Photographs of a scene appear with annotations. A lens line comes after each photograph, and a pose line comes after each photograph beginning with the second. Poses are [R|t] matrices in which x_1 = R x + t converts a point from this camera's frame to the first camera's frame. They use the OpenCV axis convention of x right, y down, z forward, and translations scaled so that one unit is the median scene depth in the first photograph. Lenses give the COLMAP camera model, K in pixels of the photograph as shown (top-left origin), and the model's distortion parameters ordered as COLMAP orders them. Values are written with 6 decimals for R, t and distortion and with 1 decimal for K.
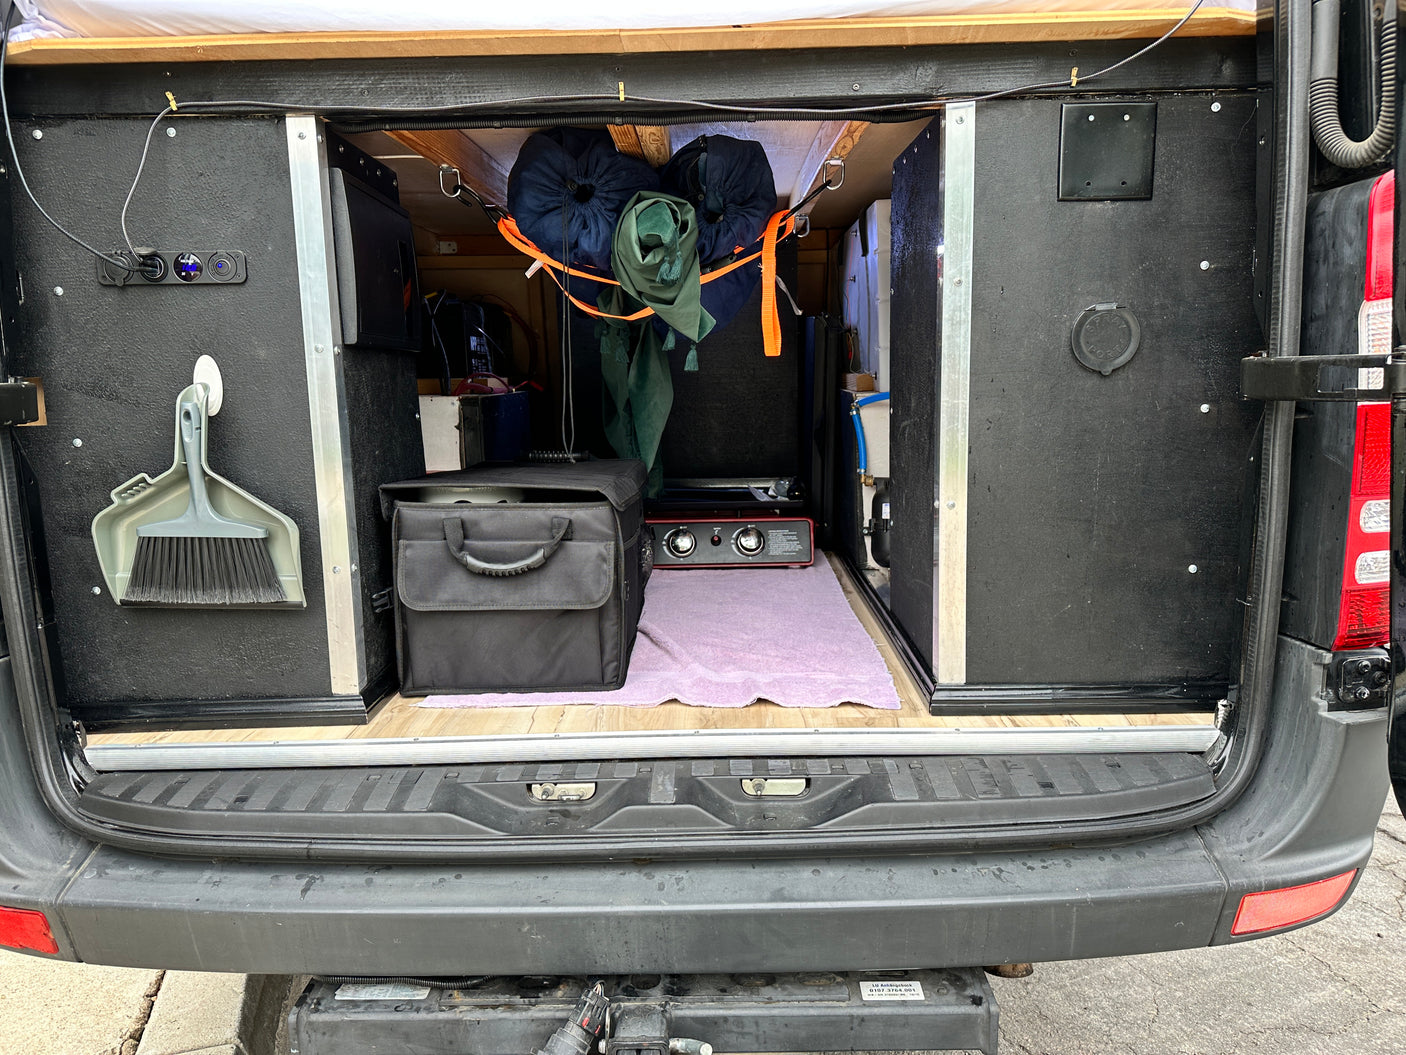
lens RADIAL K [[1095.8, 0, 703.0], [0, 1095.8, 527.5], [0, 0, 1]] dist [0.013259, 0.004508]
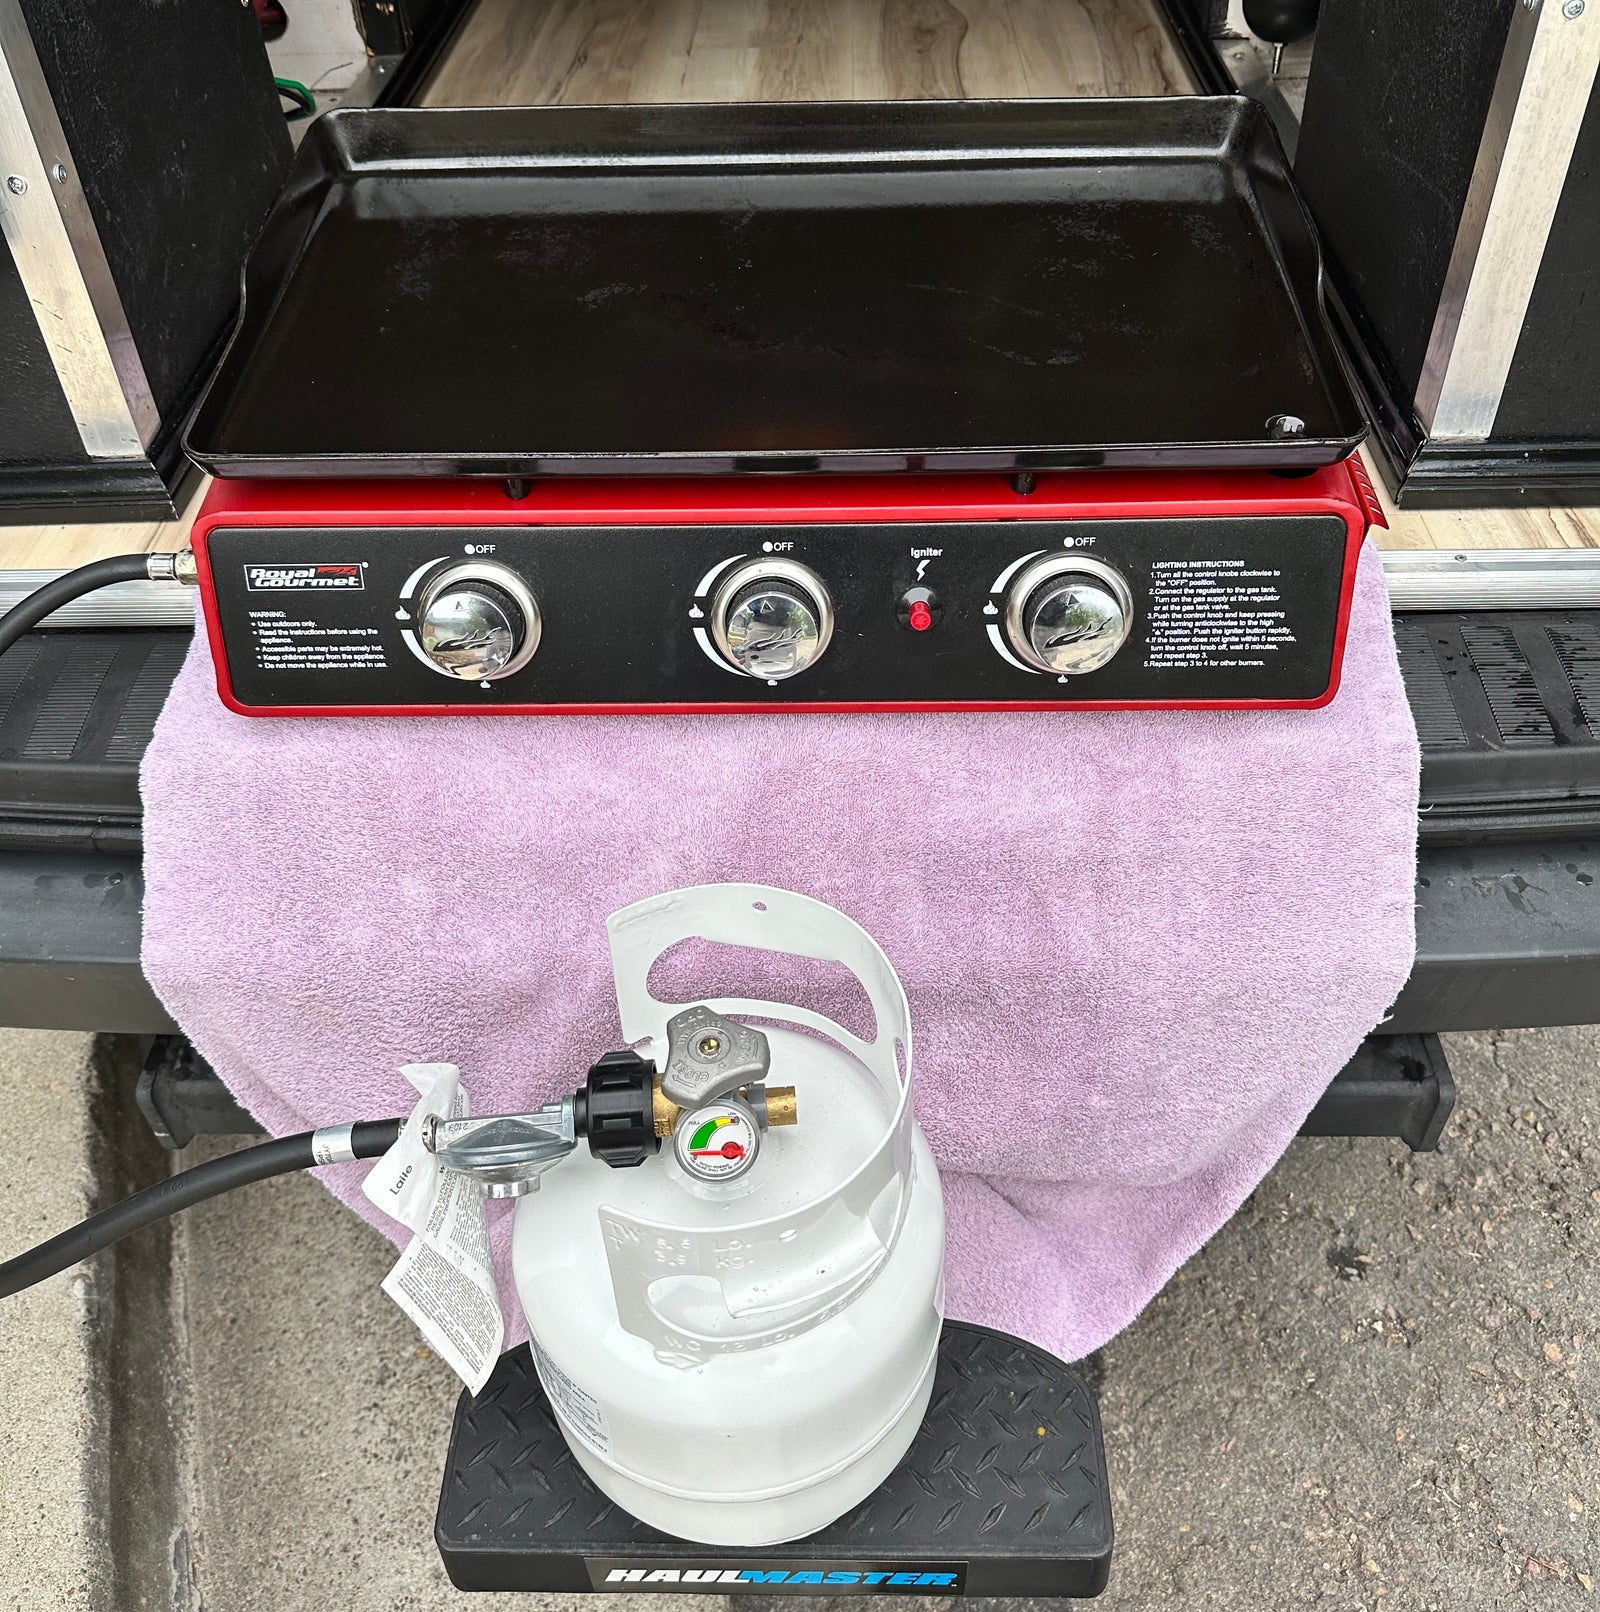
lens RADIAL K [[1604.2, 0, 800.0], [0, 1604.2, 806.0], [0, 0, 1]] dist [0.003186, 0.015073]
pose [[0.999907, -0.000776, -0.013588, -0.035148], [0.008018, 0.840309, 0.542049, -0.096573], [0.010998, -0.542107, 0.840237, 0.391312]]
